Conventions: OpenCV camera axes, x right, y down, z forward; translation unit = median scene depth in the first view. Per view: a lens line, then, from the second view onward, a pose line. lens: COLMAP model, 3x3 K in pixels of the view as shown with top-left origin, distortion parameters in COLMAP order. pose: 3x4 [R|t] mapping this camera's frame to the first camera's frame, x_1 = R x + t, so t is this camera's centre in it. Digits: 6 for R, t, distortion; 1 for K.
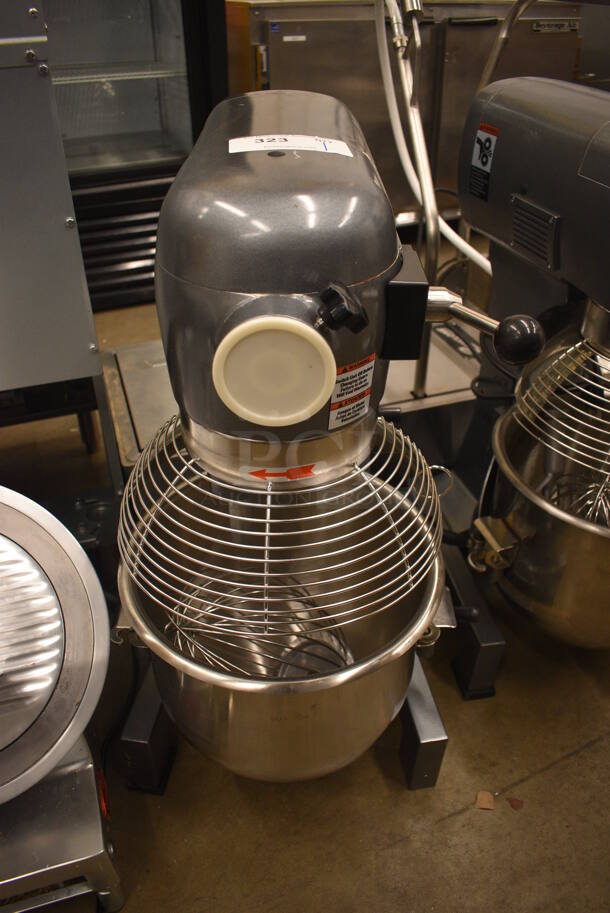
lens RADIAL K [[702.6, 0, 305.0], [0, 702.6, 456.5], [0, 0, 1]] dist [-0.093935, 0.010187]
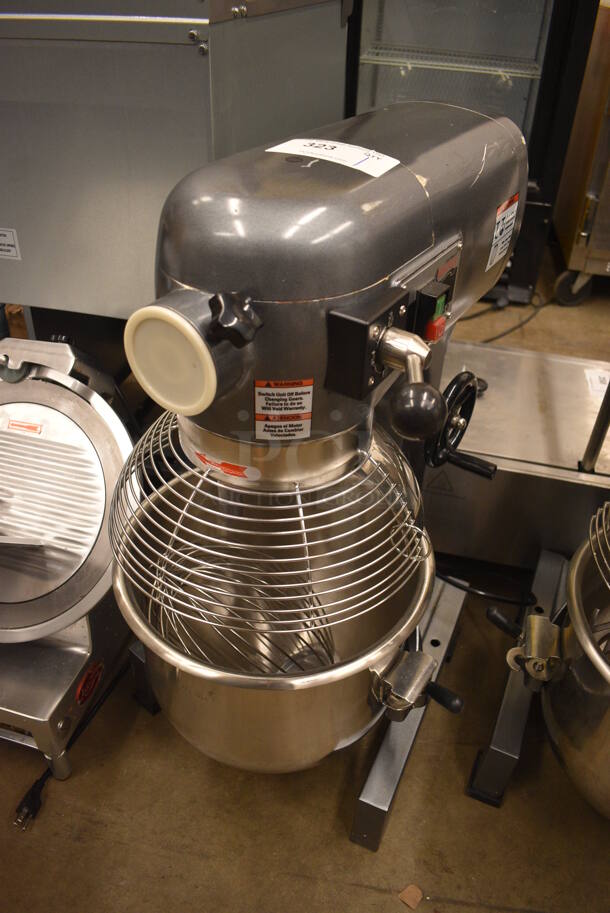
lens RADIAL K [[702.6, 0, 305.0], [0, 702.6, 456.5], [0, 0, 1]] dist [-0.093935, 0.010187]
pose [[0.832270, 0.355415, -0.425449, 0.380452], [-0.349950, 0.932037, 0.094037, -0.095955], [0.429956, 0.070622, 0.900083, 0.097324]]
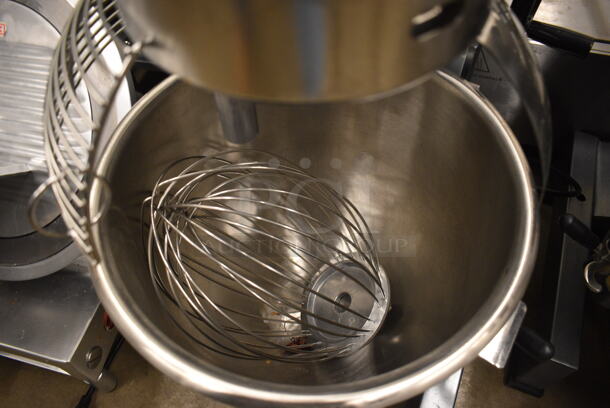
lens RADIAL K [[469.4, 0, 305.0], [0, 469.4, 204.0], [0, 0, 1]] dist [-0.093935, 0.010187]
pose [[0.845881, 0.427209, -0.319339, 0.130693], [-0.293462, 0.872720, 0.390178, -0.018459], [0.445381, -0.236331, 0.863588, 0.566599]]
